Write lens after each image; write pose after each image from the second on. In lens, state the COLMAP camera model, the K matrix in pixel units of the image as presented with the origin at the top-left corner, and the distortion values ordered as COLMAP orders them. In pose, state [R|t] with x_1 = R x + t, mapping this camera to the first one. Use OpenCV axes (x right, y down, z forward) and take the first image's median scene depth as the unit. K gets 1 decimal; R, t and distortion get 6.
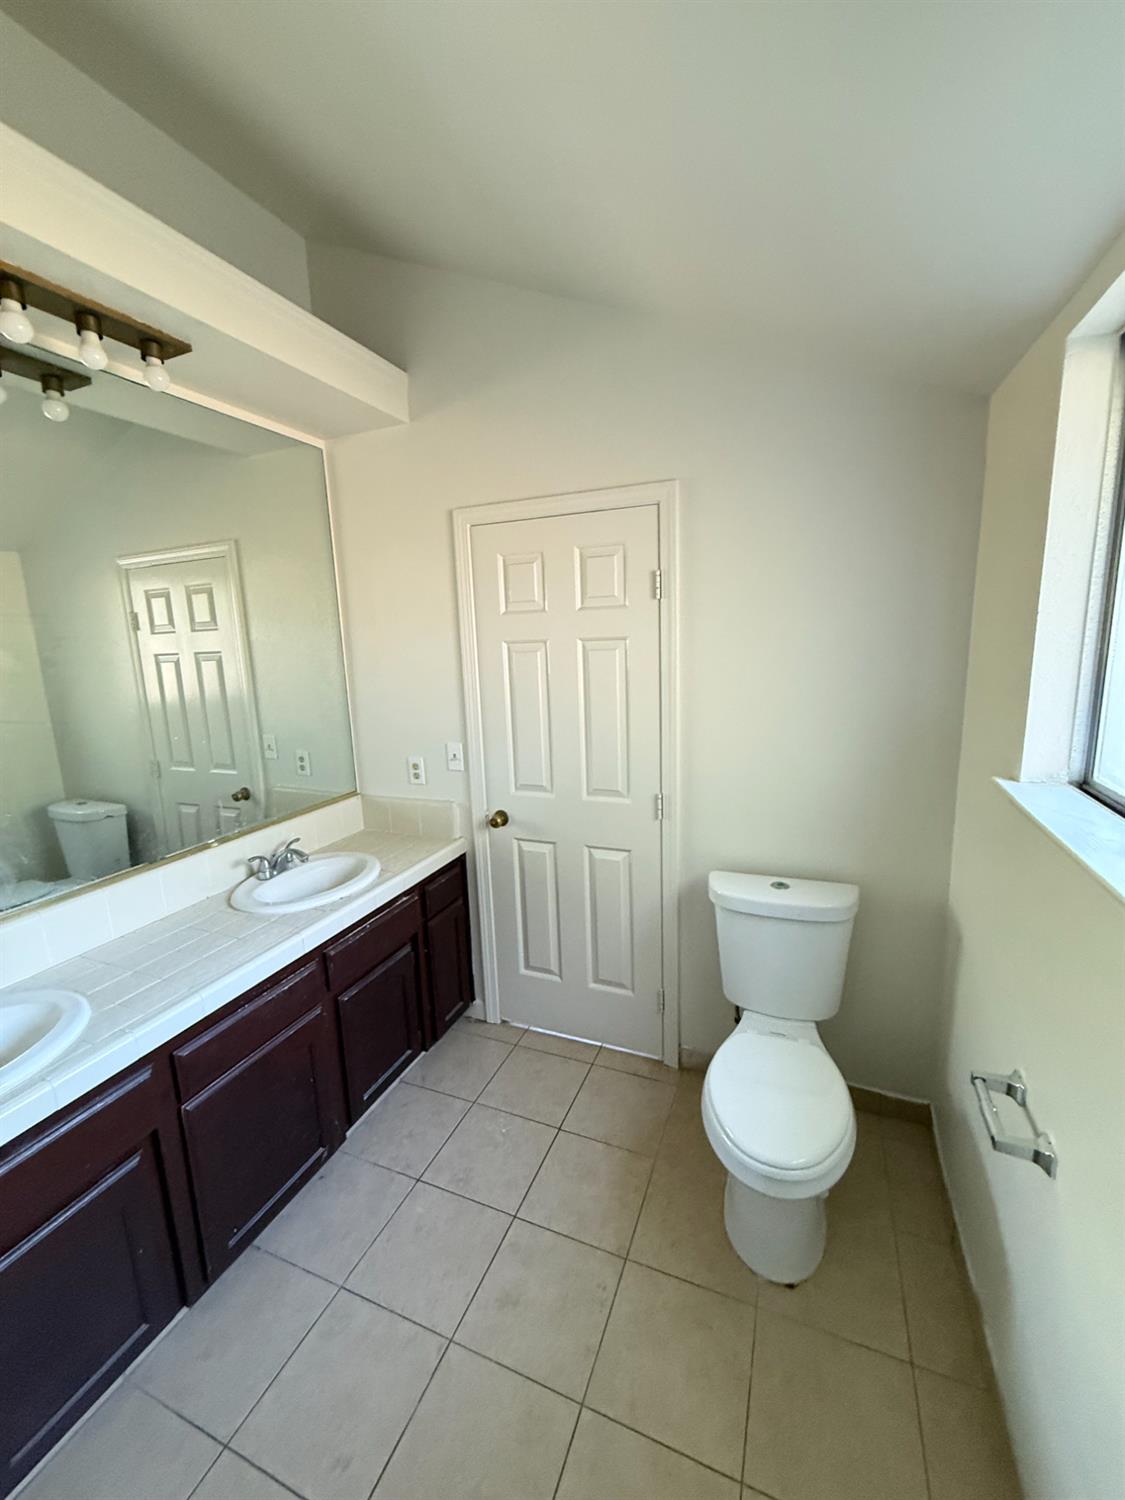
lens RADIAL K [[598.0, 0, 565.0], [0, 598.0, 746.9], [0, 0, 1]] dist [0.000058, 0.000303]
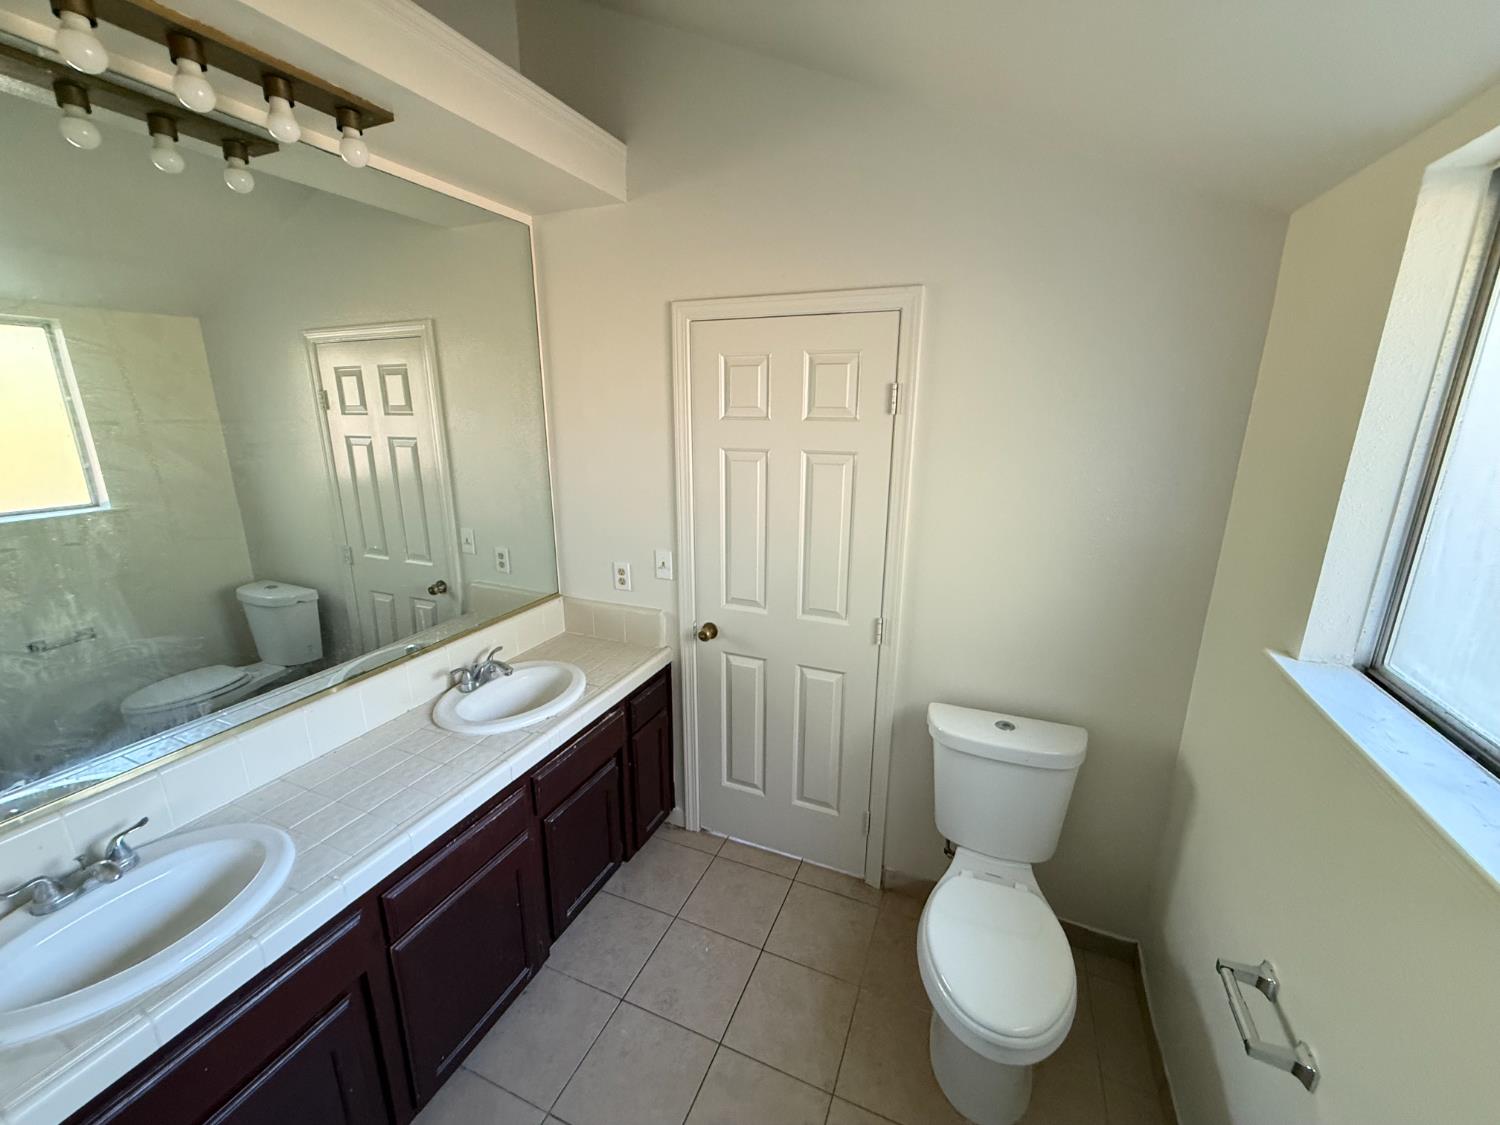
lens RADIAL K [[598.0, 0, 749.1], [0, 598.0, 561.1], [0, 0, 1]] dist [0.000058, 0.000303]
pose [[0.999169, 0.040637, 0.003259, -0.065846], [-0.040767, 0.996202, 0.076942, -0.088550], [-0.000120, -0.077011, 0.997030, 0.060672]]
